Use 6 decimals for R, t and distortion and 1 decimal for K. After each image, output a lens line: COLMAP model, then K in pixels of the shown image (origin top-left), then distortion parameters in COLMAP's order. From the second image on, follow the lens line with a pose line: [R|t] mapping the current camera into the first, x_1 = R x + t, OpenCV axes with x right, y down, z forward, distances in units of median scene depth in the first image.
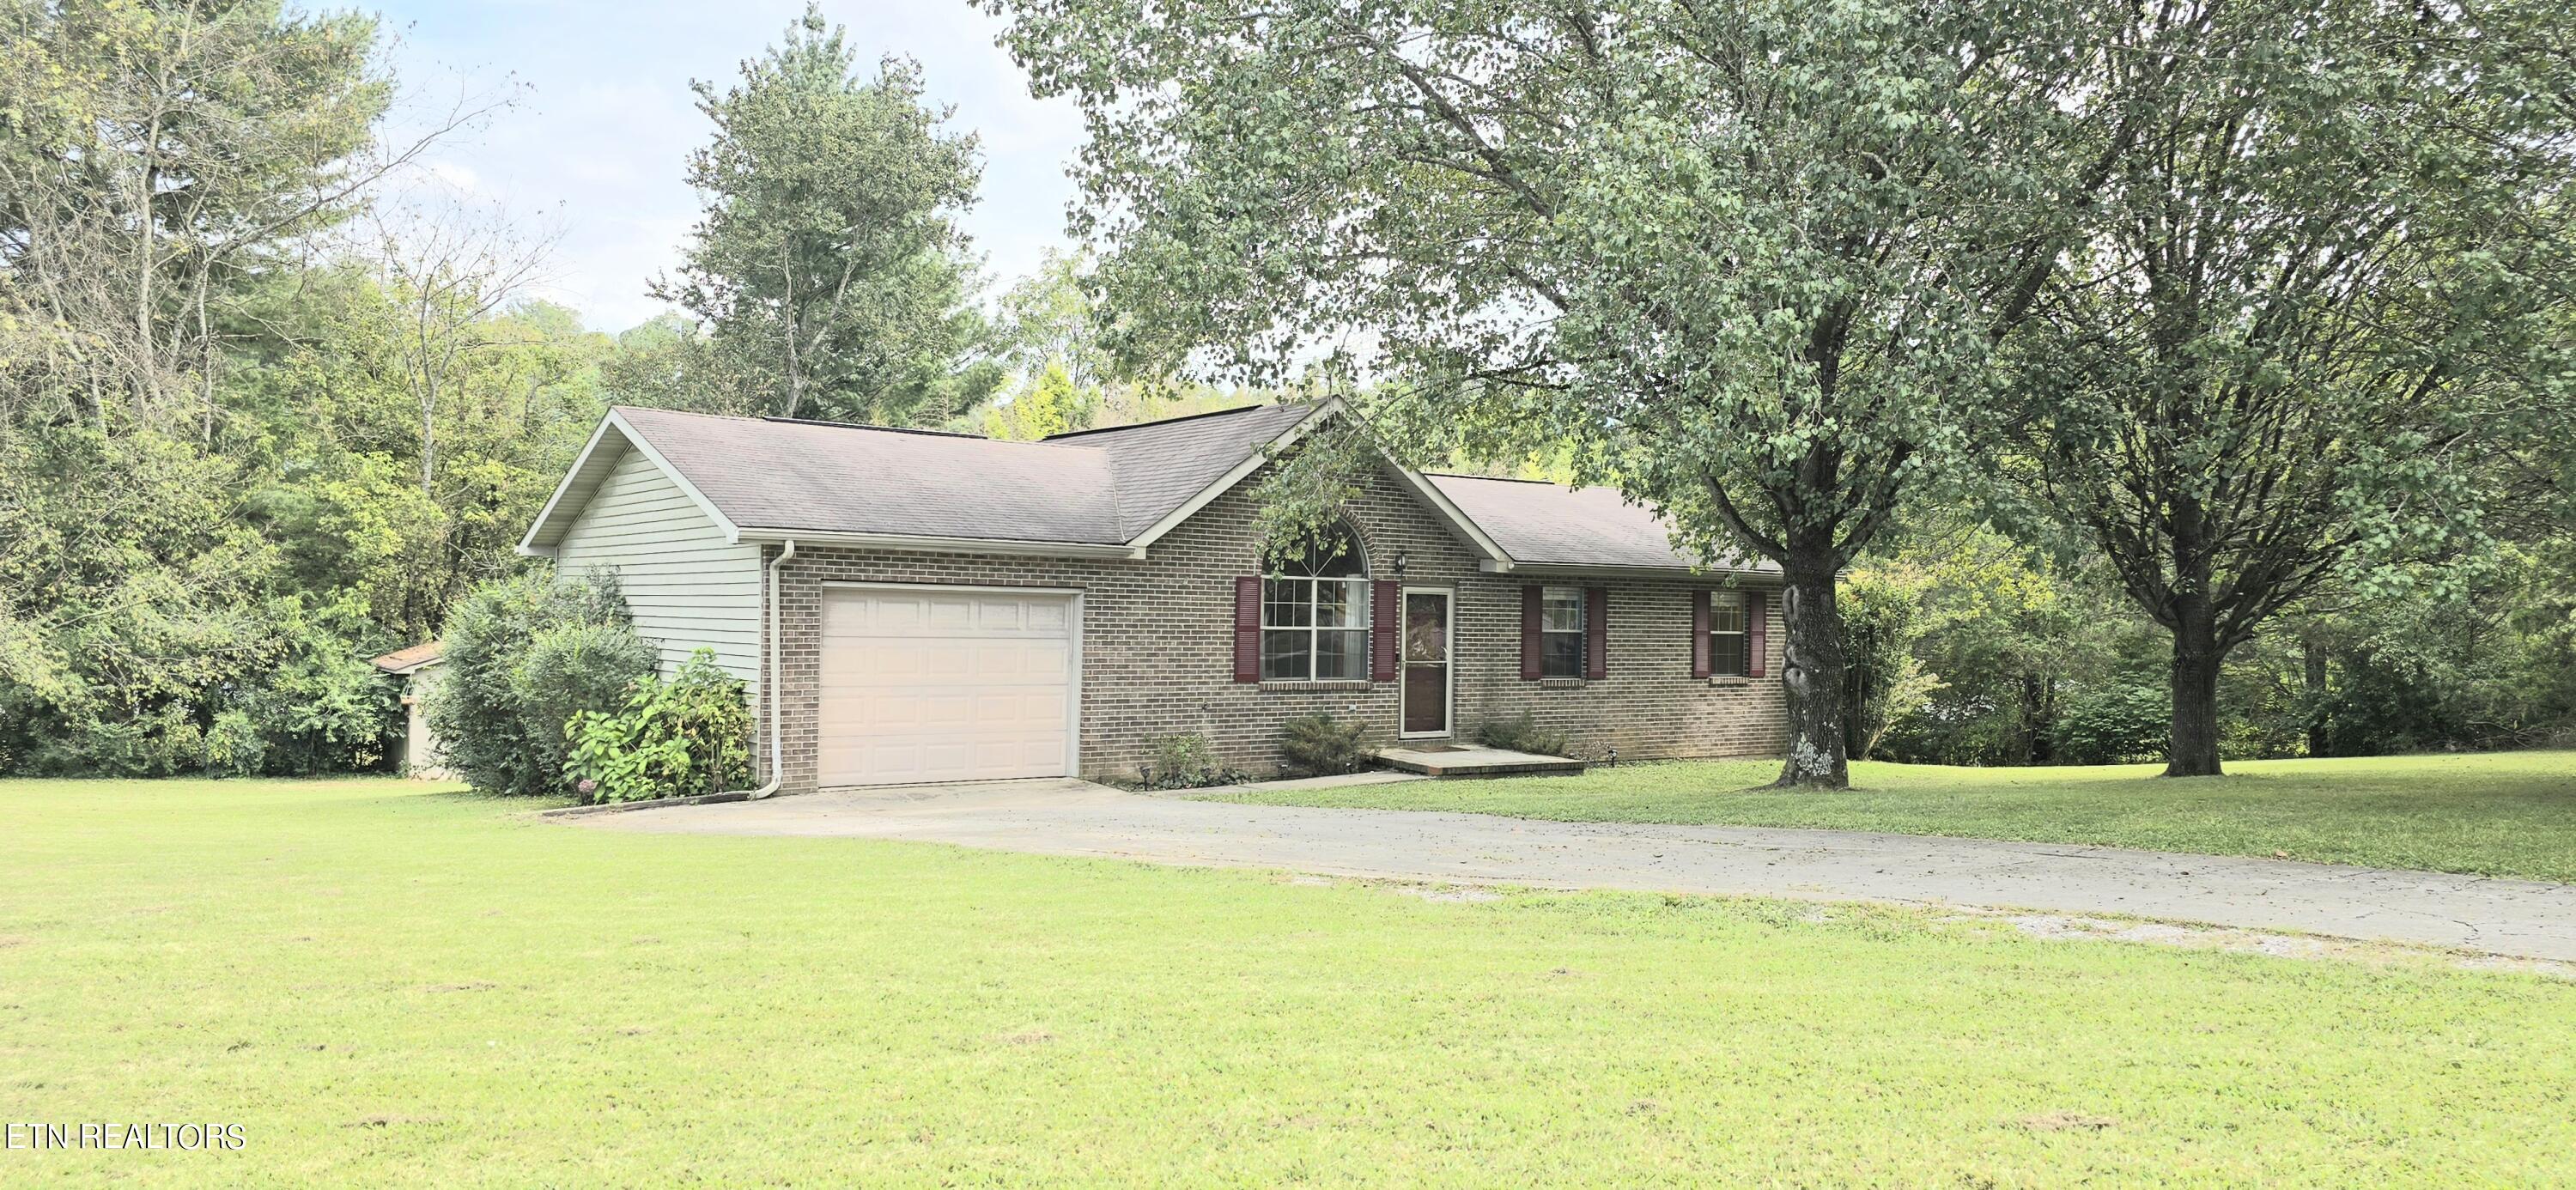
lens RADIAL K [[1826.2, 0, 1288.0], [0, 1826.2, 595.0], [0, 0, 1]] dist [-0.000557, -0.000997]
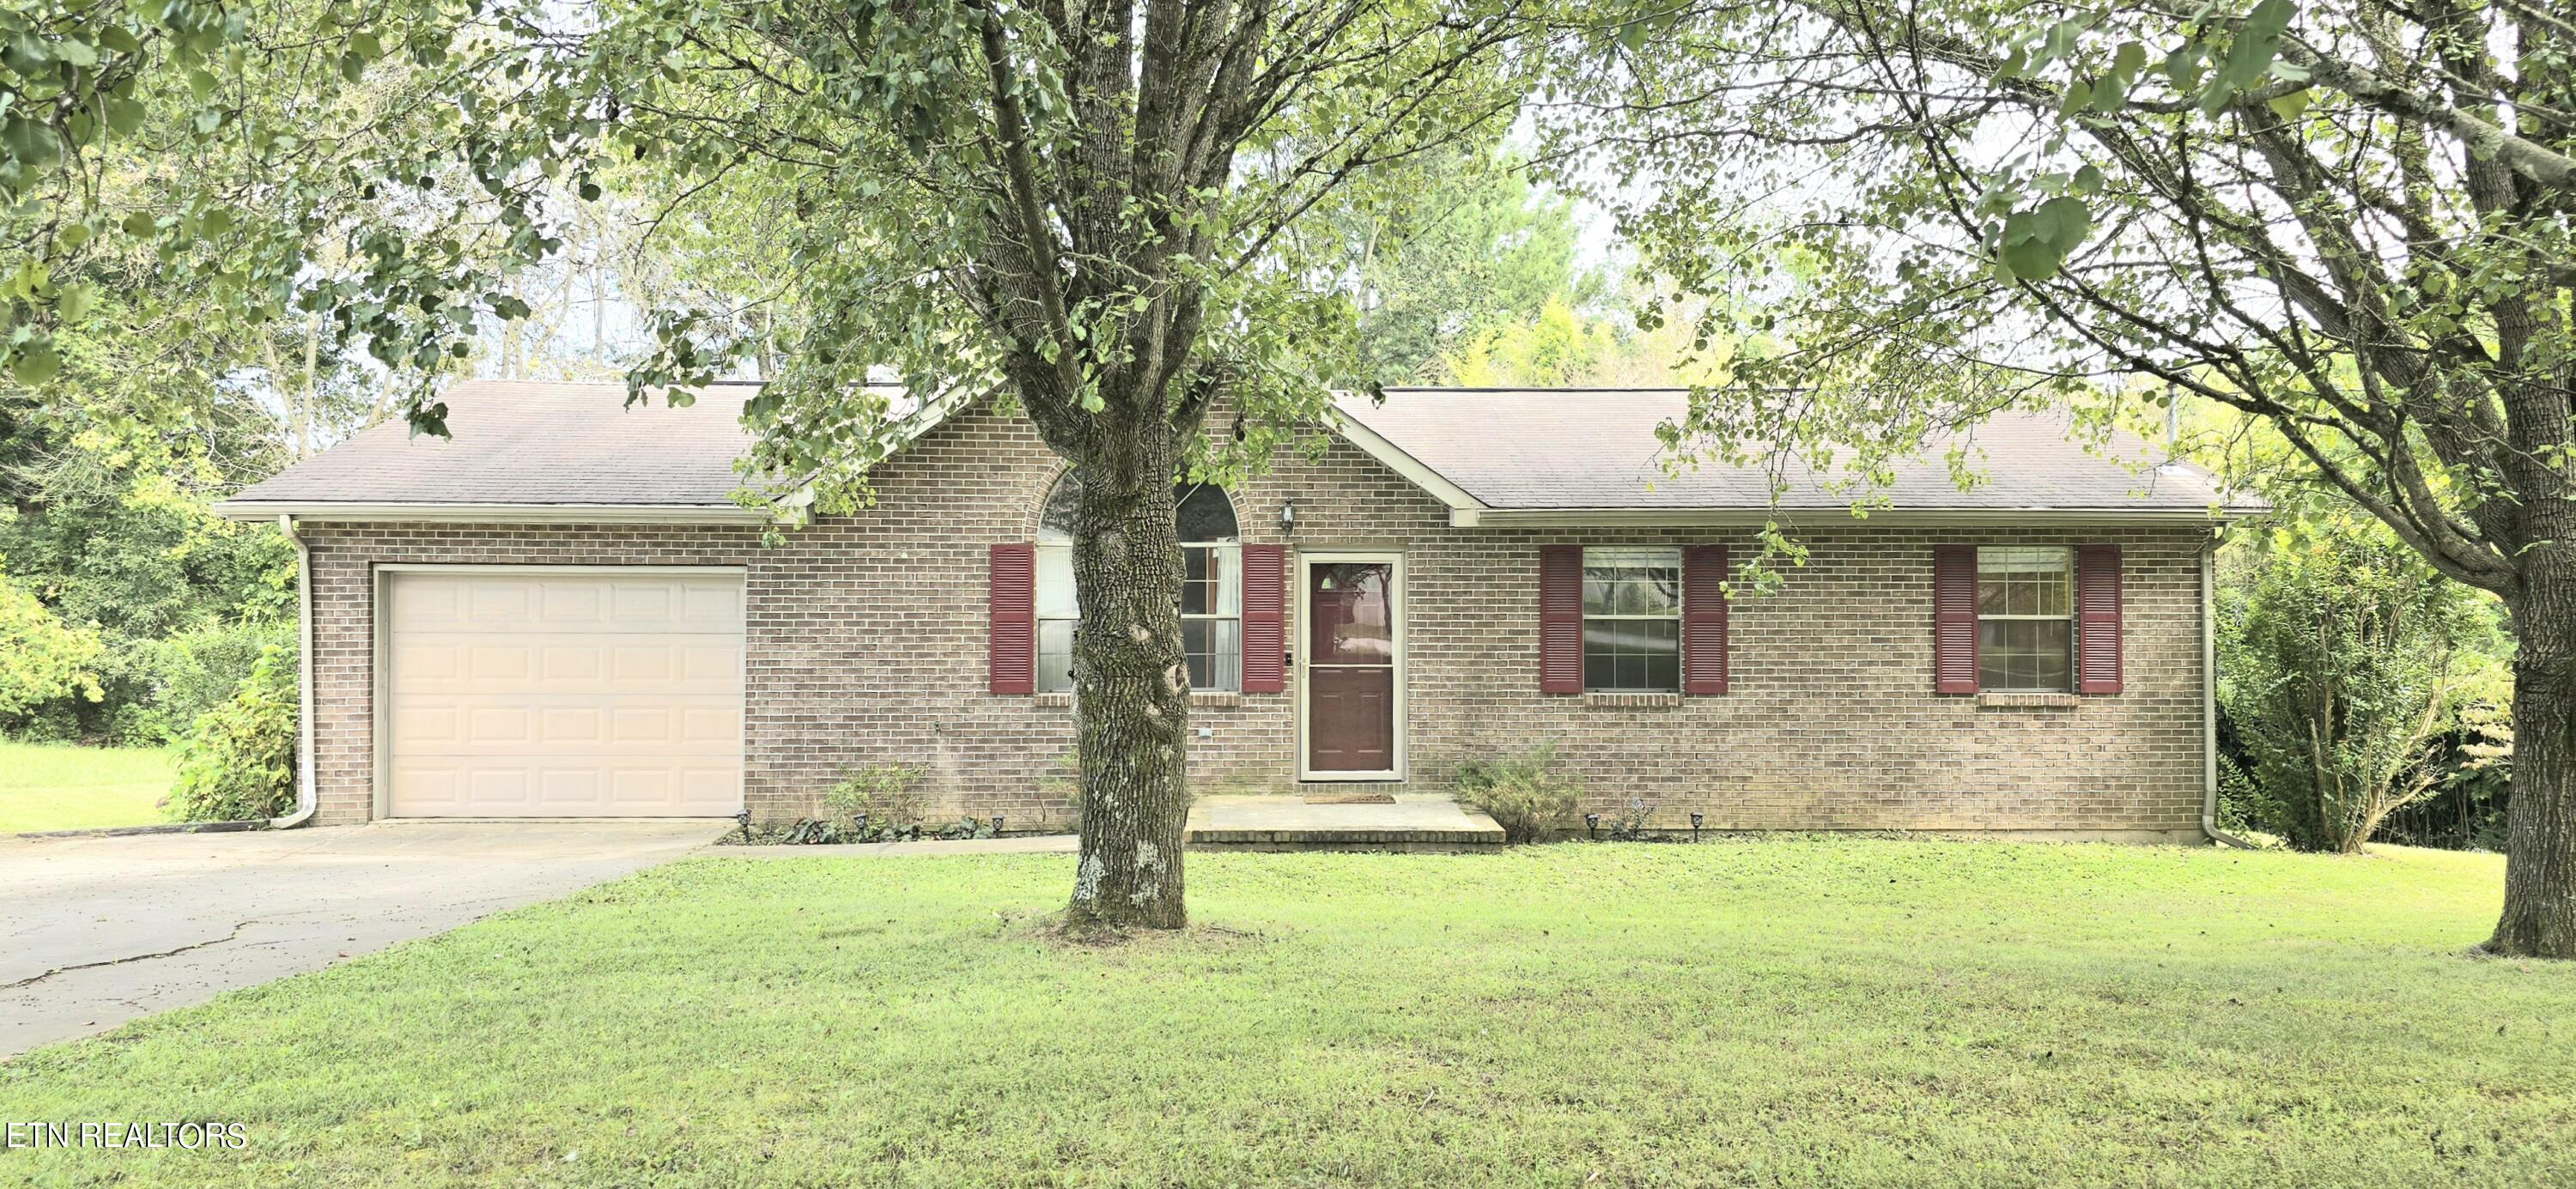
lens RADIAL K [[1826.1, 0, 1288.0], [0, 1826.1, 594.5], [0, 0, 1]] dist [-0.000557, -0.000997]
pose [[0.824270, -0.015523, -0.565985, 0.430359], [0.018332, 0.999832, -0.000725, 0.010891], [0.565901, -0.009778, 0.824415, 0.443905]]
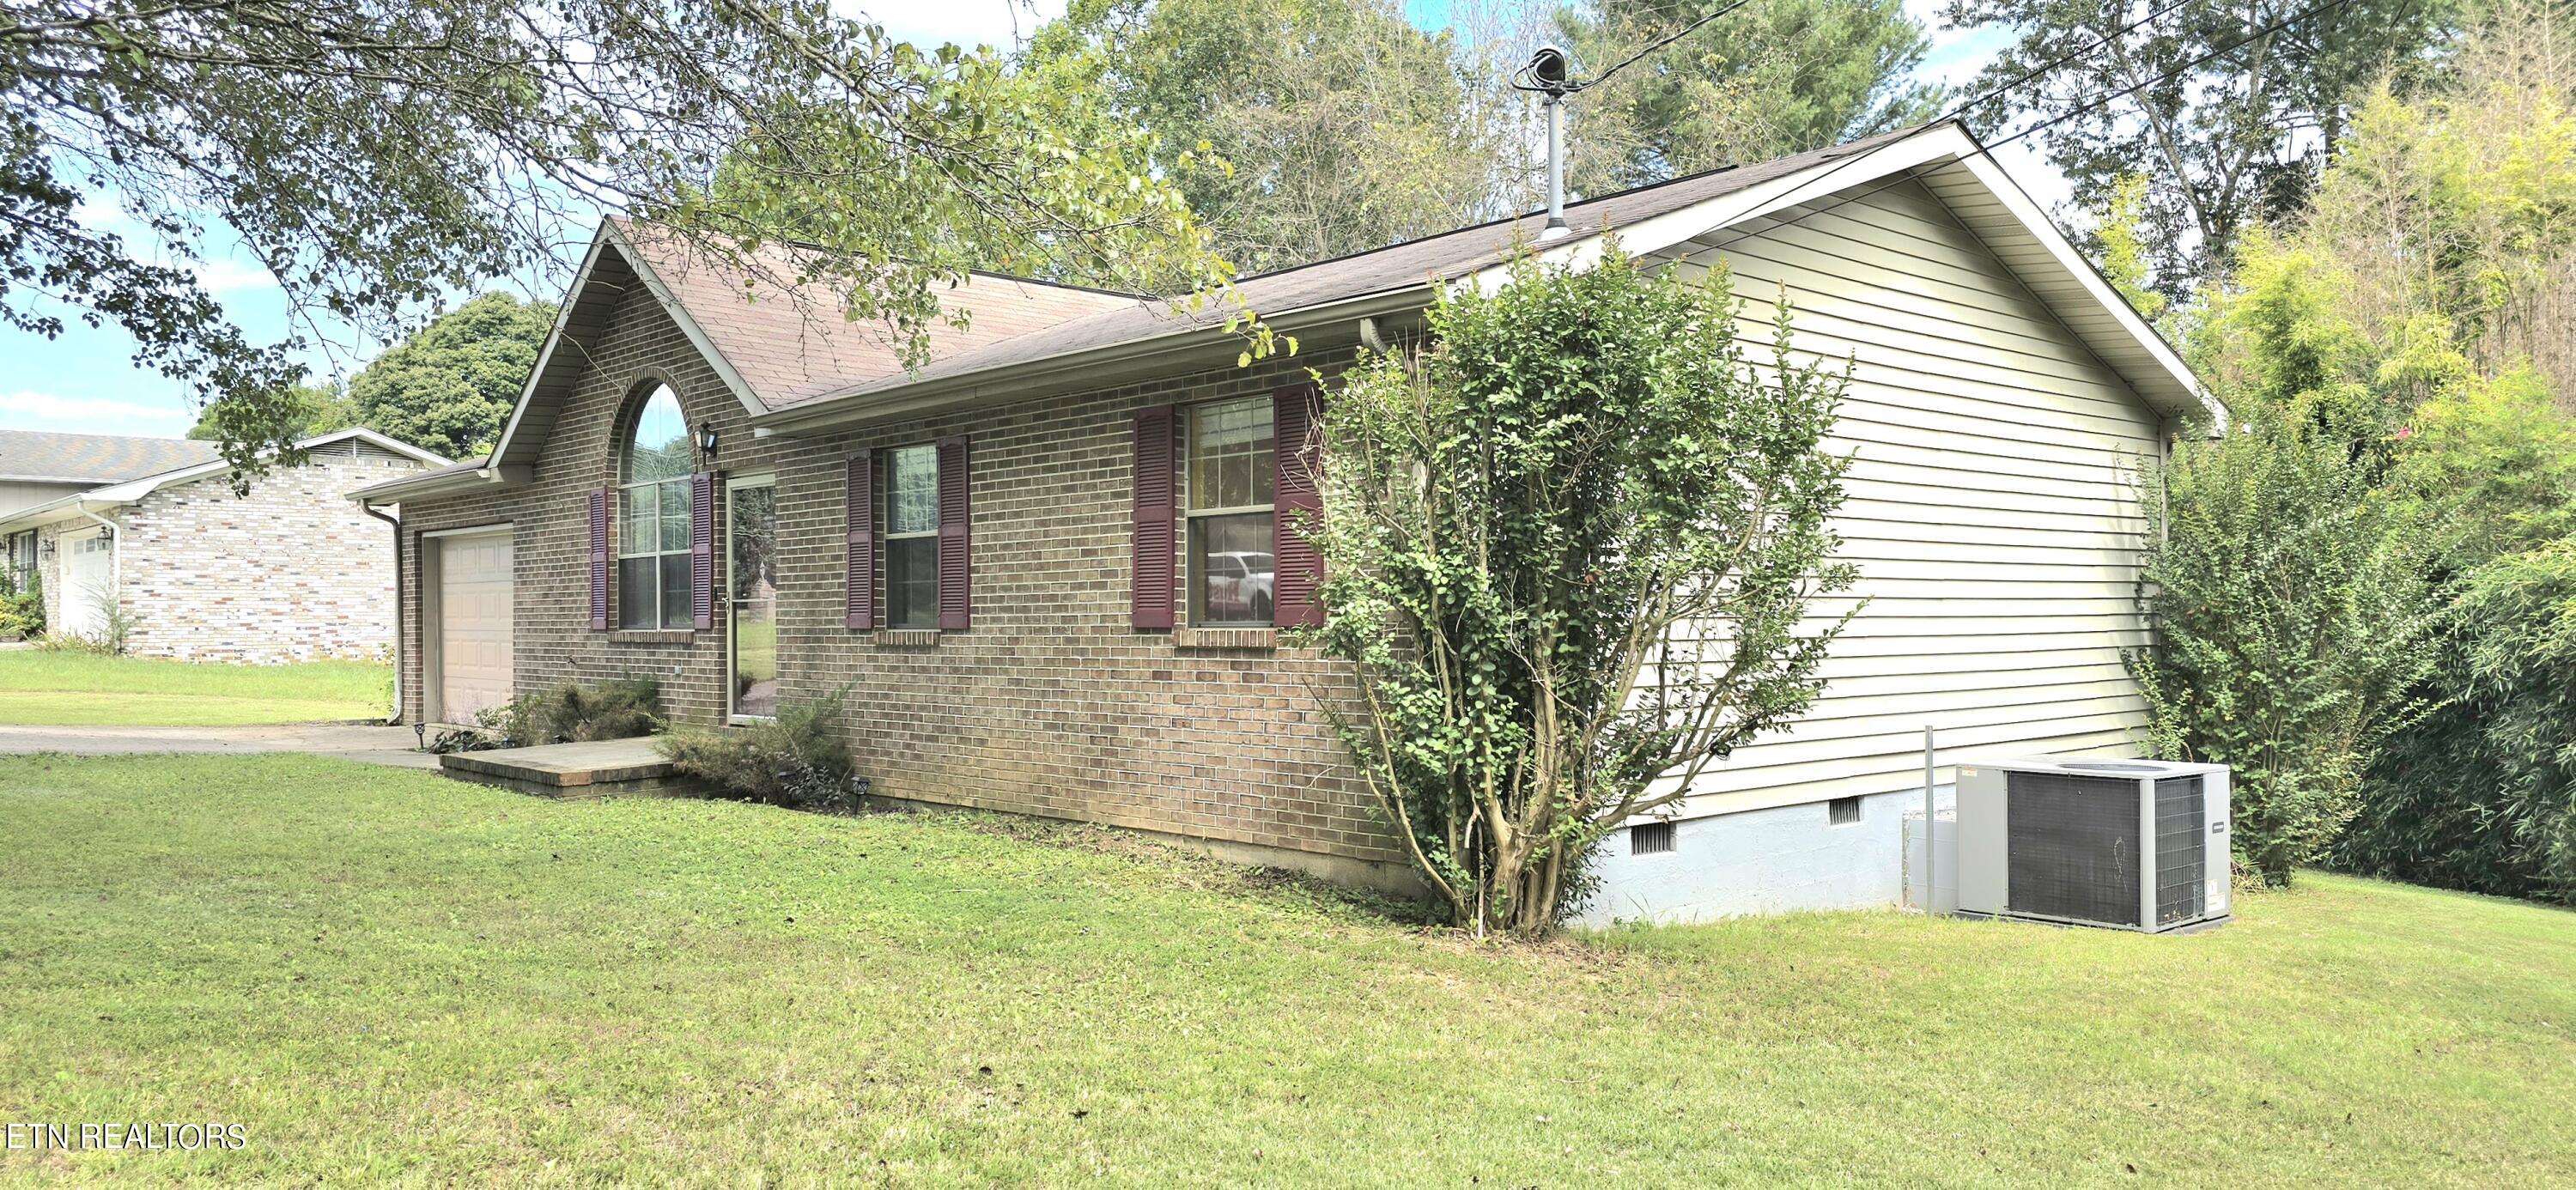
lens RADIAL K [[1826.2, 0, 1288.0], [0, 1826.2, 595.0], [0, 0, 1]] dist [-0.000557, -0.000997]
pose [[0.116327, -0.025308, -0.992889, 0.700160], [0.030365, 0.999299, -0.021914, 0.053507], [0.992747, -0.027600, 0.117014, 1.108914]]
